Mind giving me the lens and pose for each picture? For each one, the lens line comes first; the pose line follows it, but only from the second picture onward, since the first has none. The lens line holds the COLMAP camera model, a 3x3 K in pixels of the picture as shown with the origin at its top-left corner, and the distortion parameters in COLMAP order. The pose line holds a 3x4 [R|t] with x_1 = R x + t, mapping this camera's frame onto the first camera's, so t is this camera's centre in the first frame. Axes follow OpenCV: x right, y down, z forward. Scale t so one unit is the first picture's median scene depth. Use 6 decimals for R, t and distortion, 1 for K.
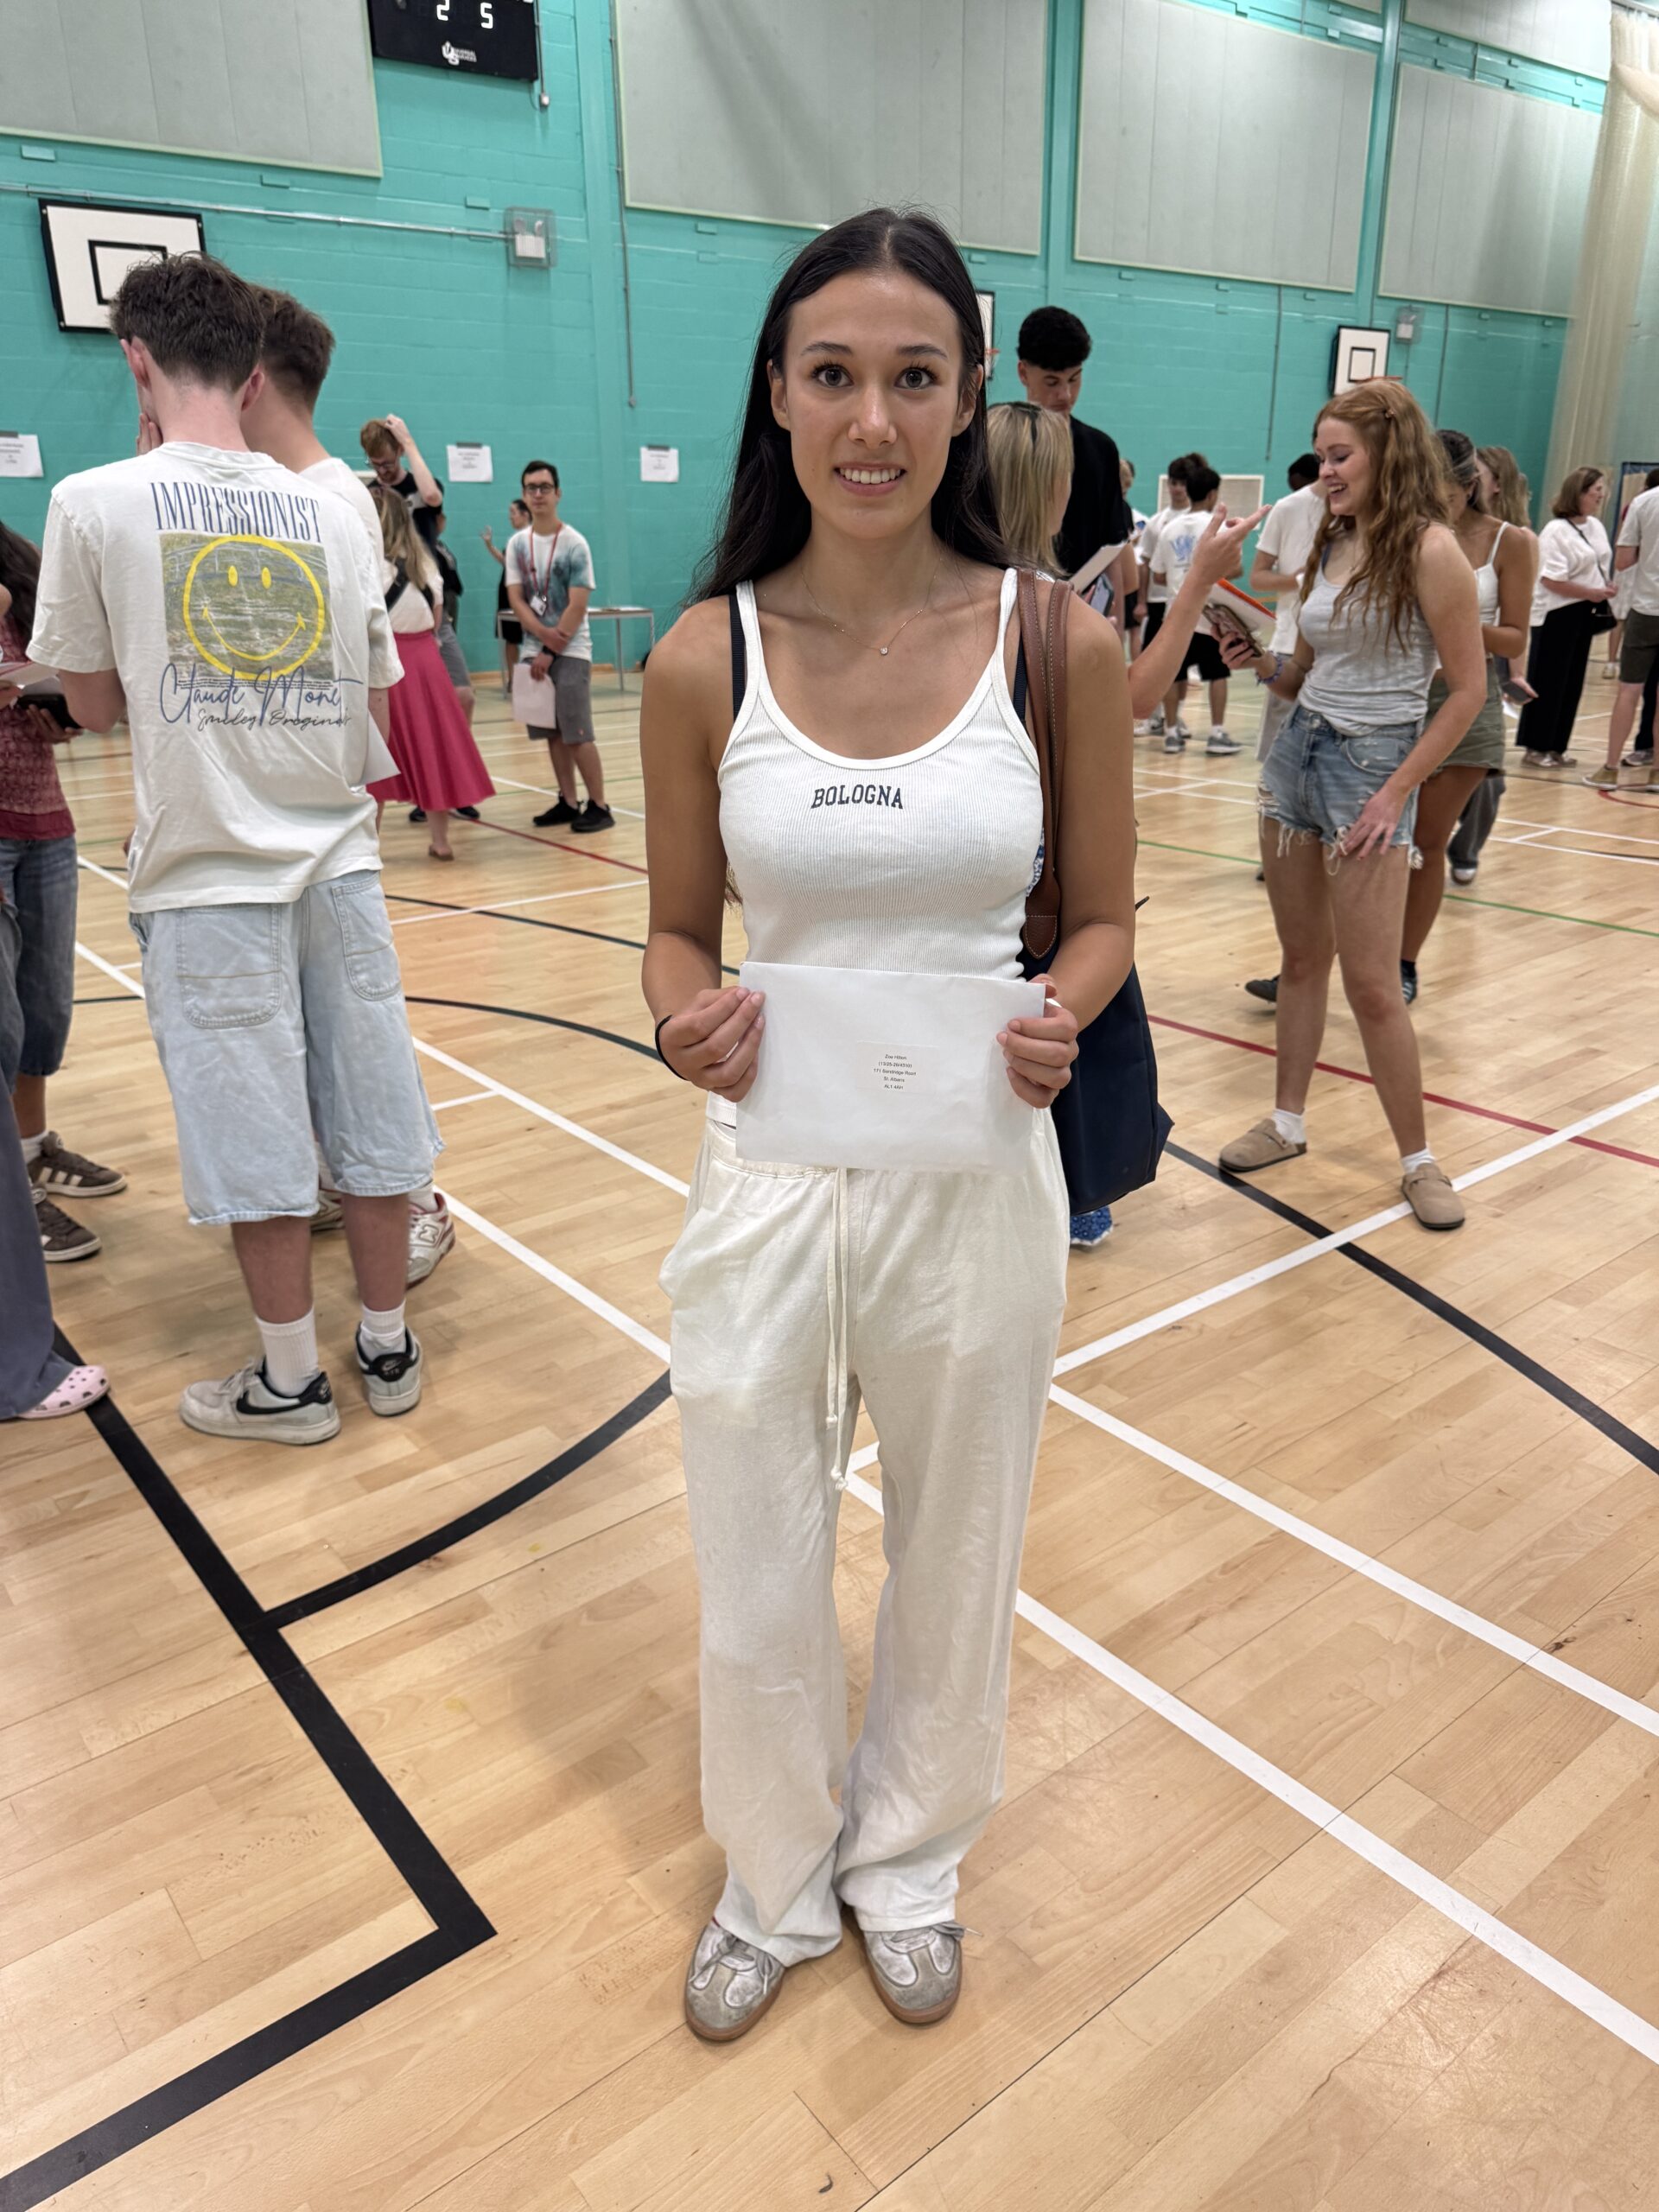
lens RADIAL K [[1574.6, 0, 825.4], [0, 1574.6, 1105.8], [0, 0, 1]] dist [0.005716, -0.011993]
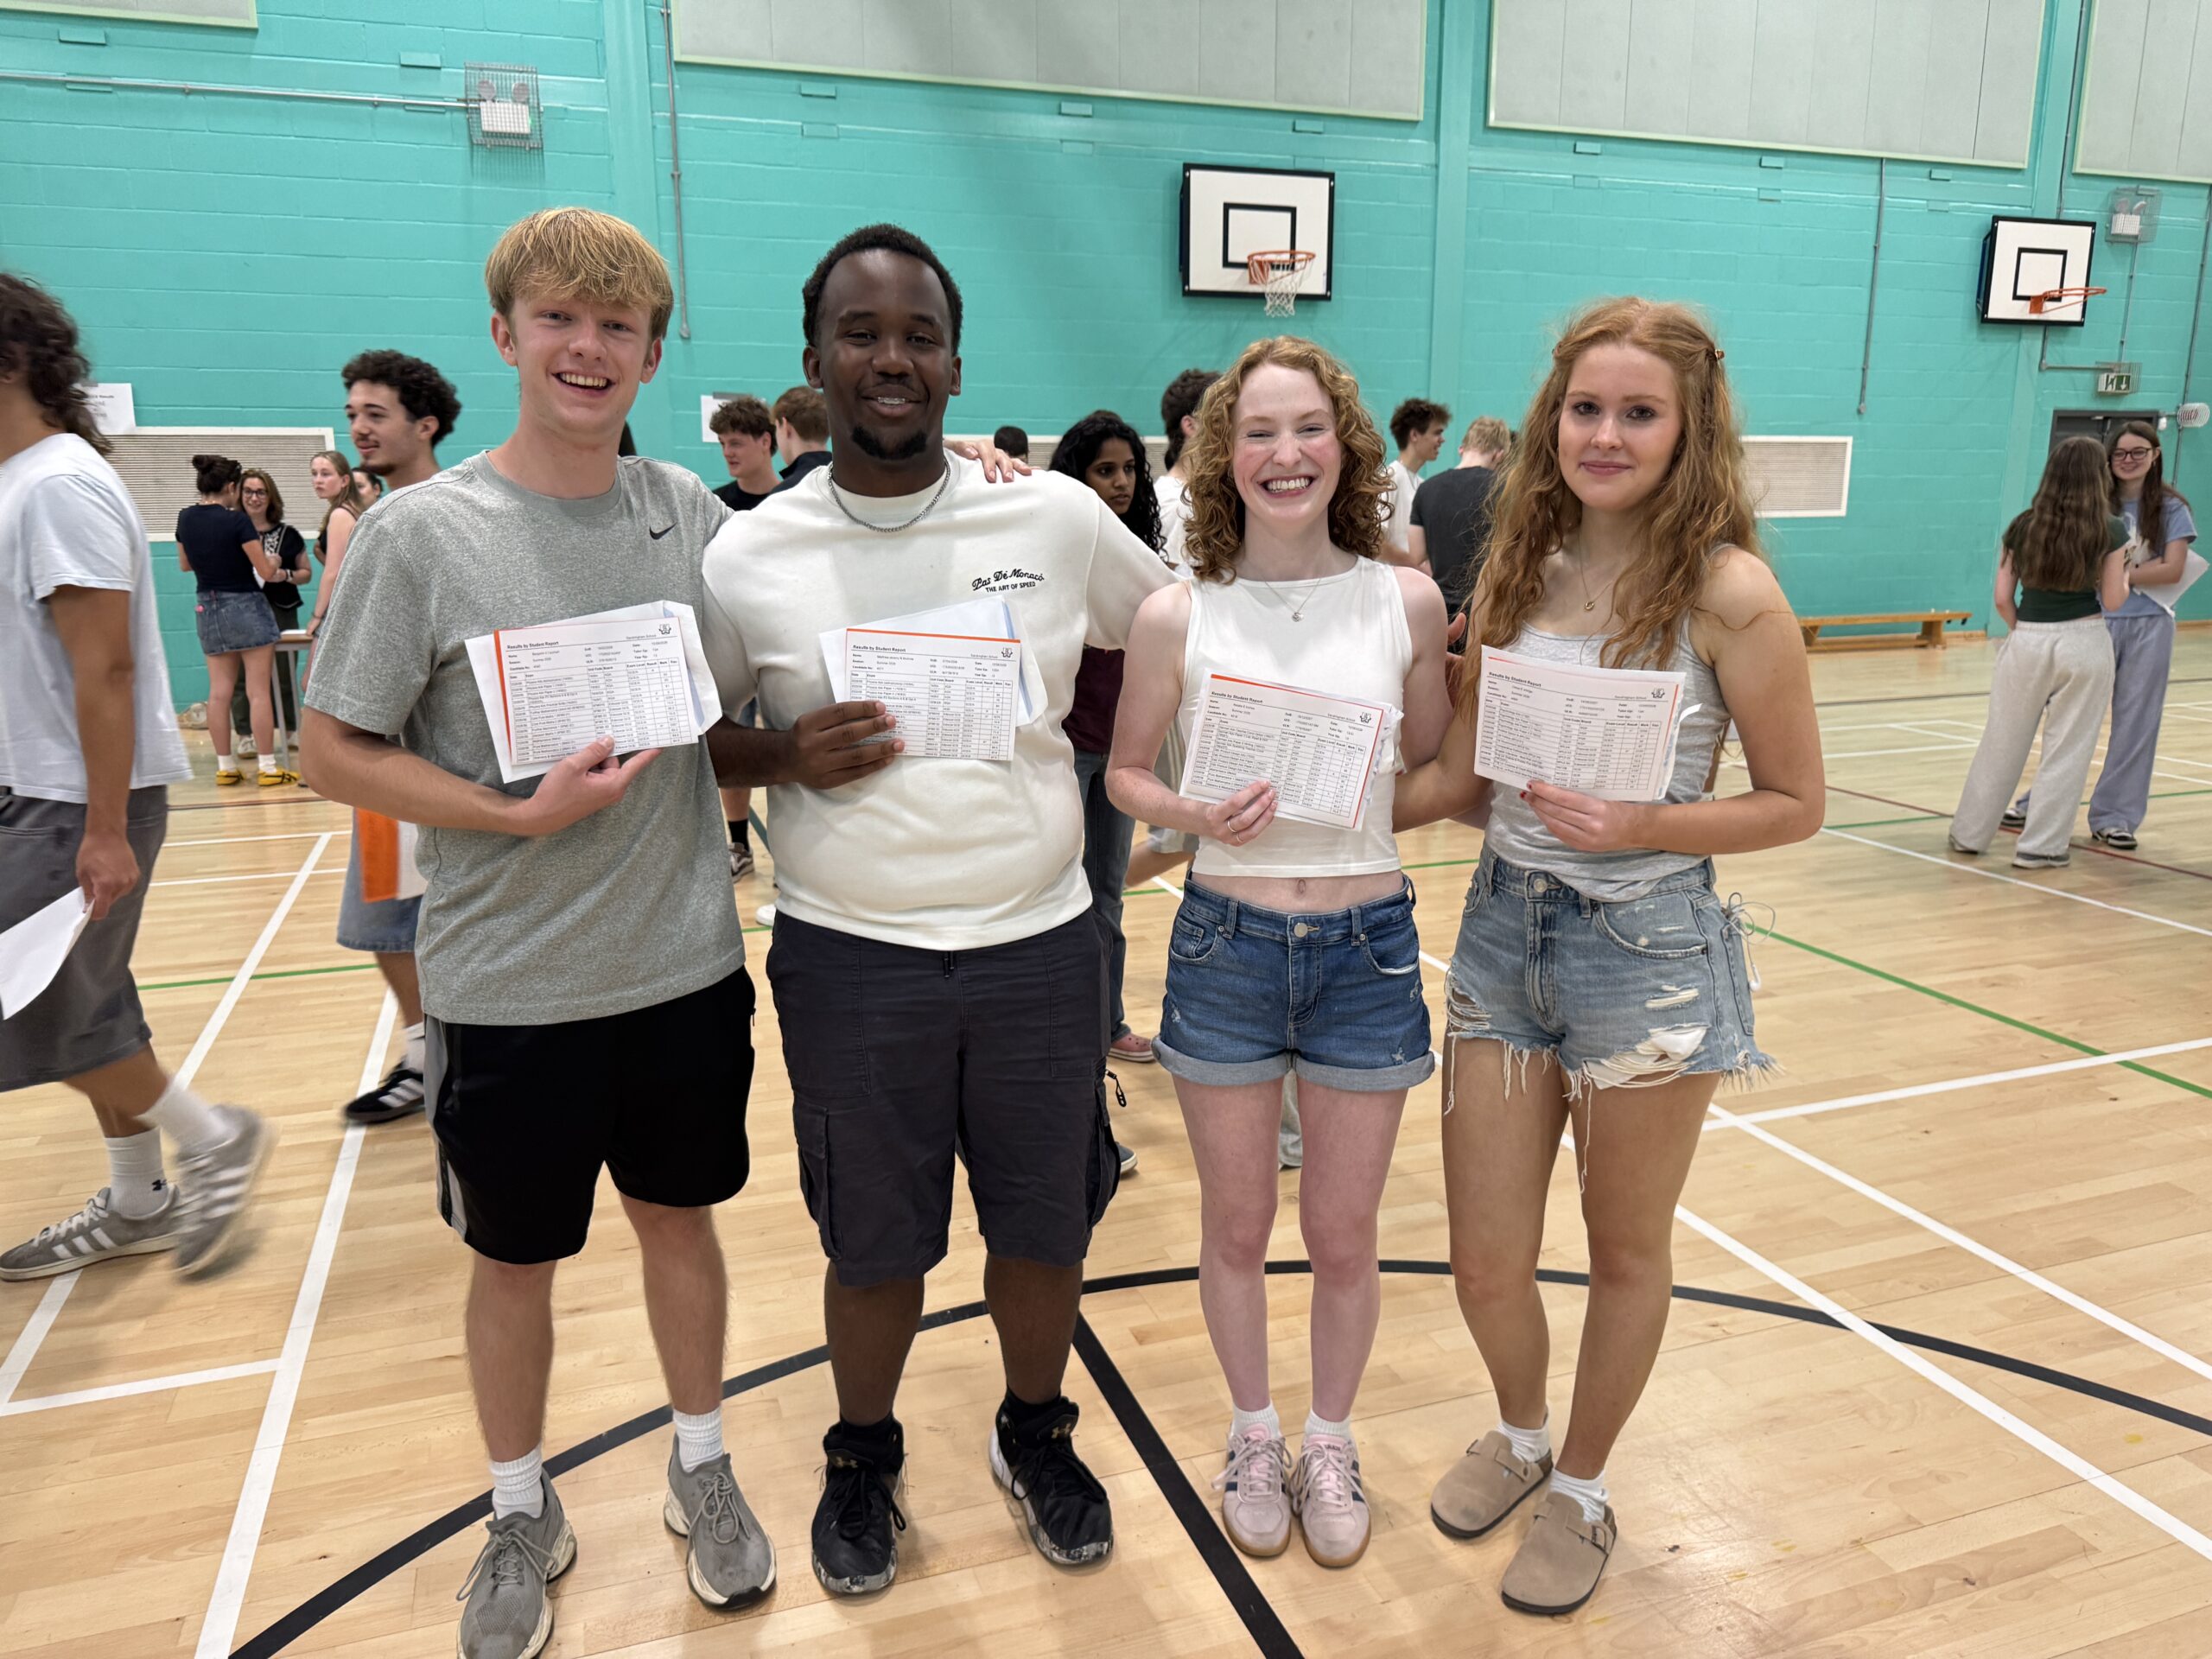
lens RADIAL K [[1574.6, 0, 1111.6], [0, 1574.6, 826.8], [0, 0, 1]] dist [0.005716, -0.011993]
pose [[0.945139, 0.086064, -0.315127, 0.286831], [-0.126222, 0.985963, -0.109296, -0.179217], [0.301297, 0.143076, 0.942735, 0.432364]]
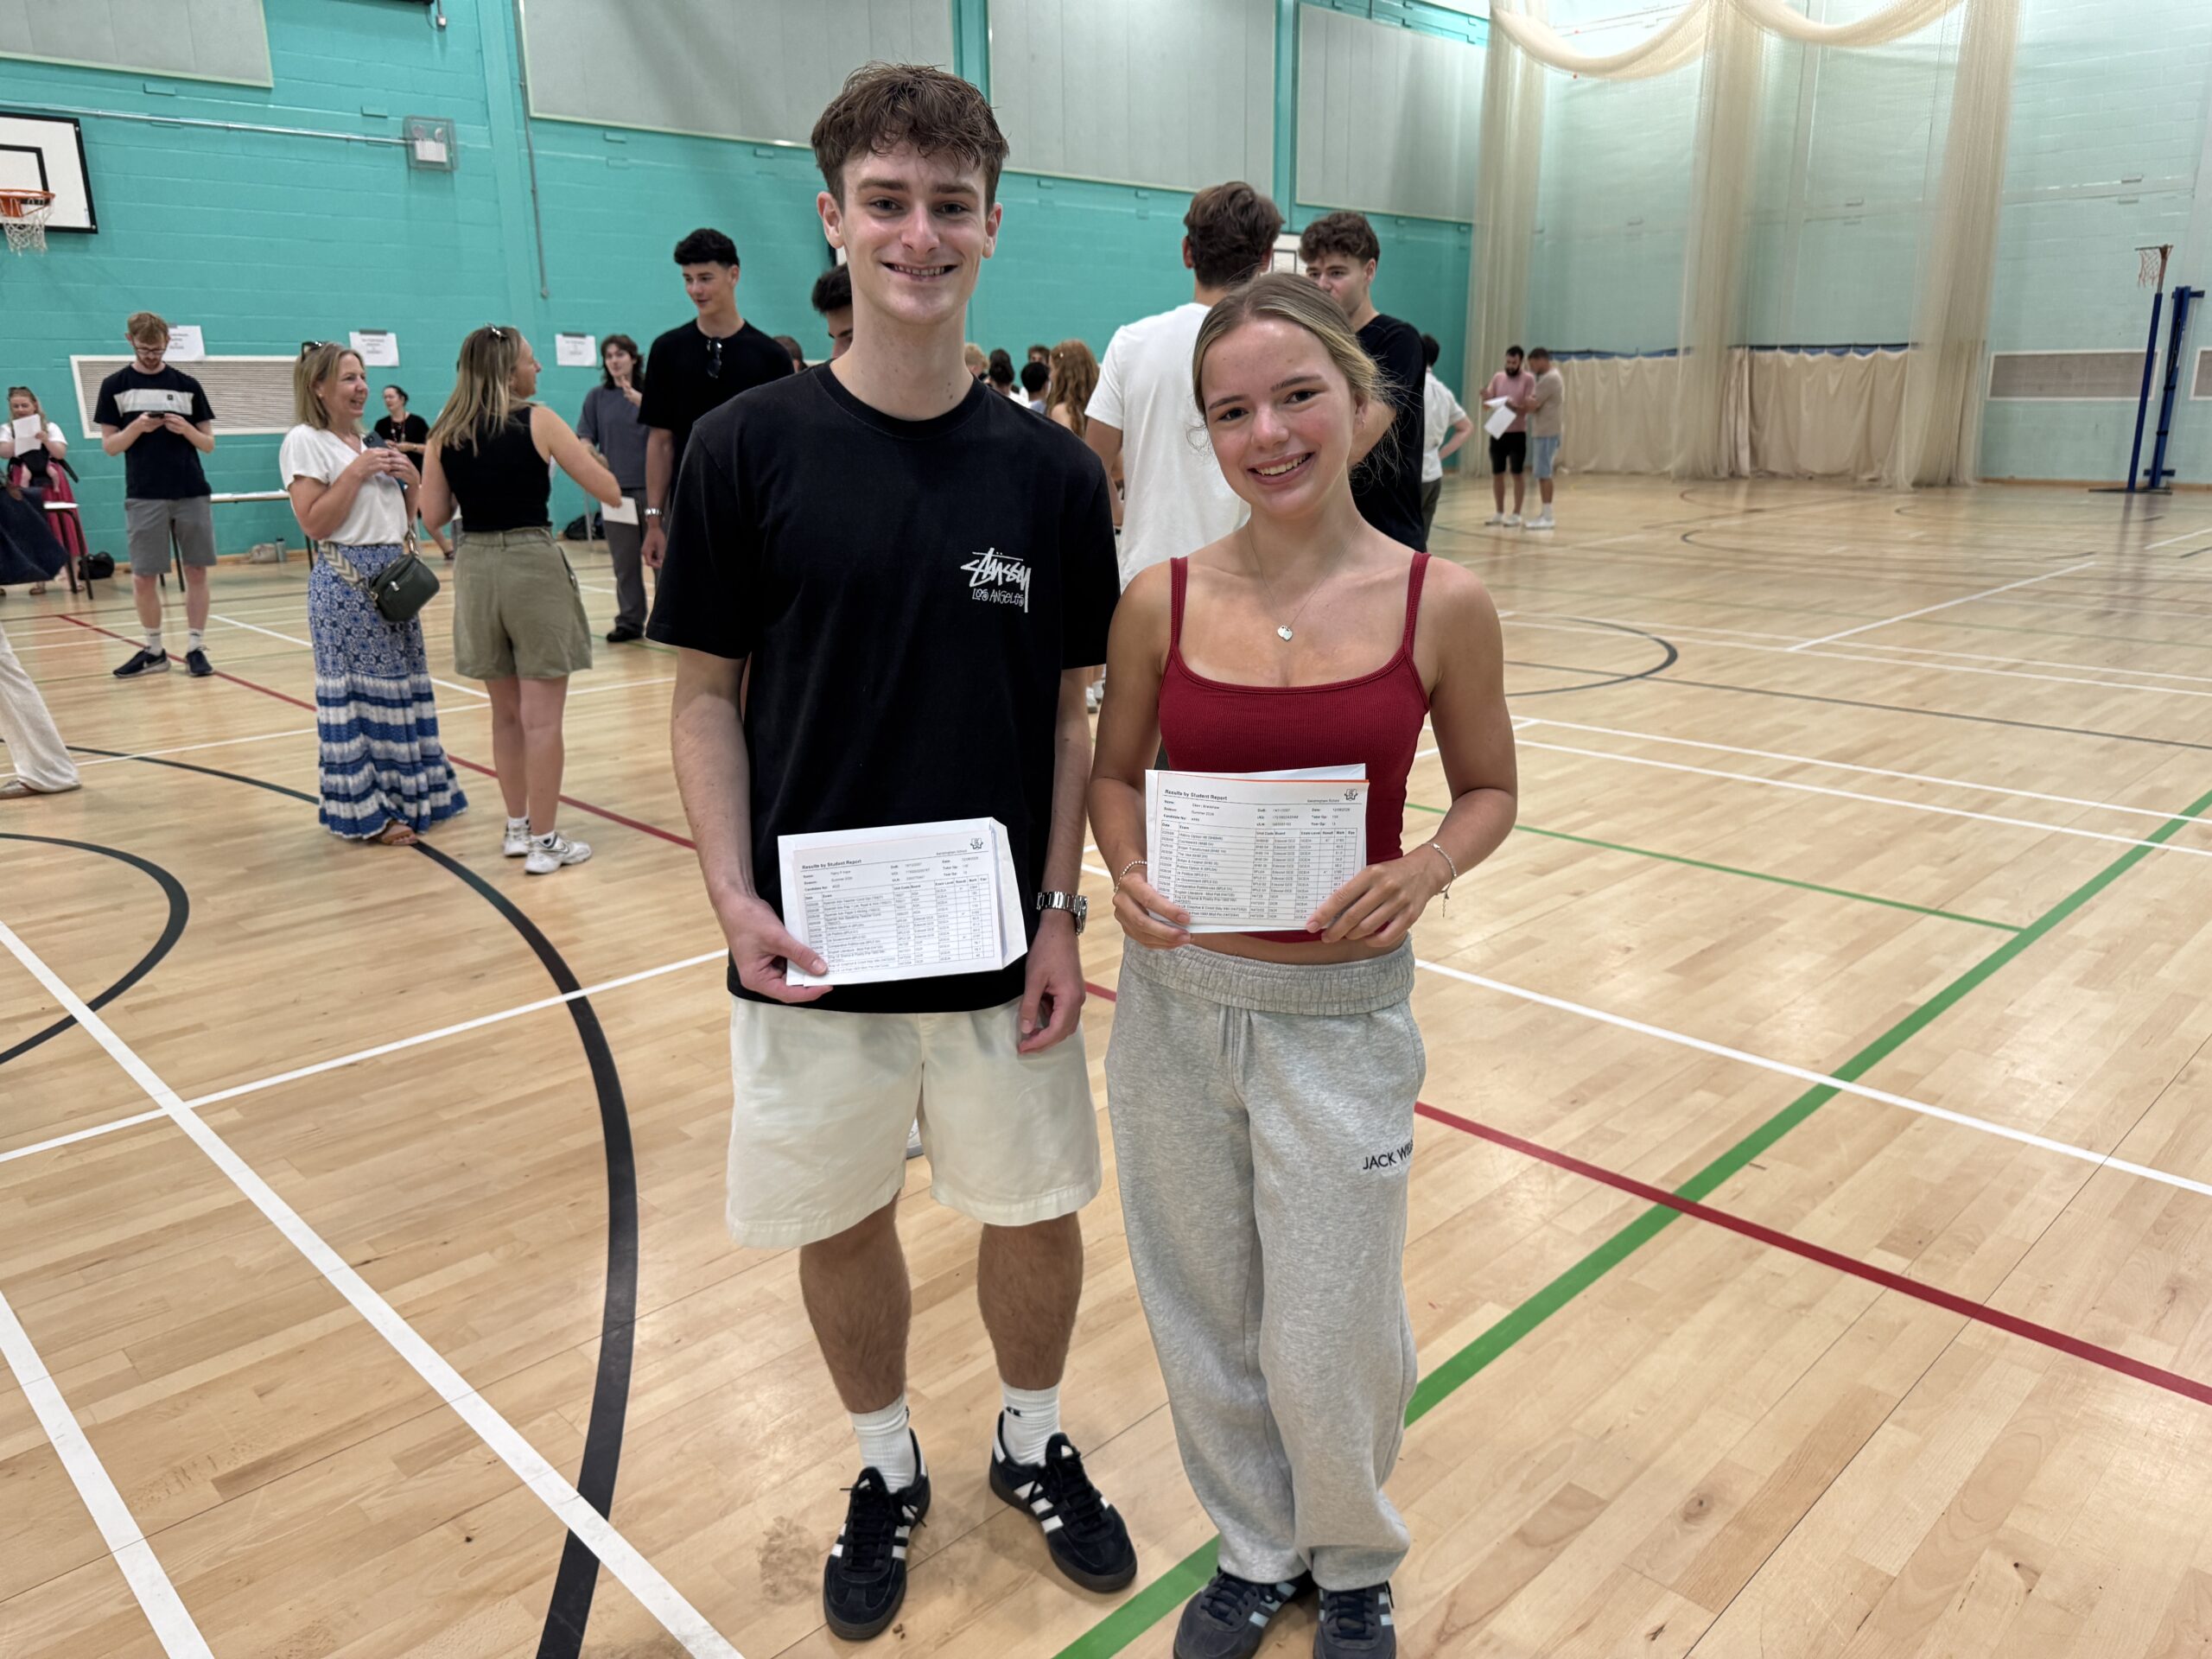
lens RADIAL K [[1574.6, 0, 1109.5], [0, 1574.6, 826.7], [0, 0, 1]] dist [0.005716, -0.011993]
pose [[0.994094, -0.027221, 0.105052, 0.131607], [0.036680, 0.995339, -0.089189, 0.017348], [-0.102134, 0.092515, 0.990459, -0.051512]]
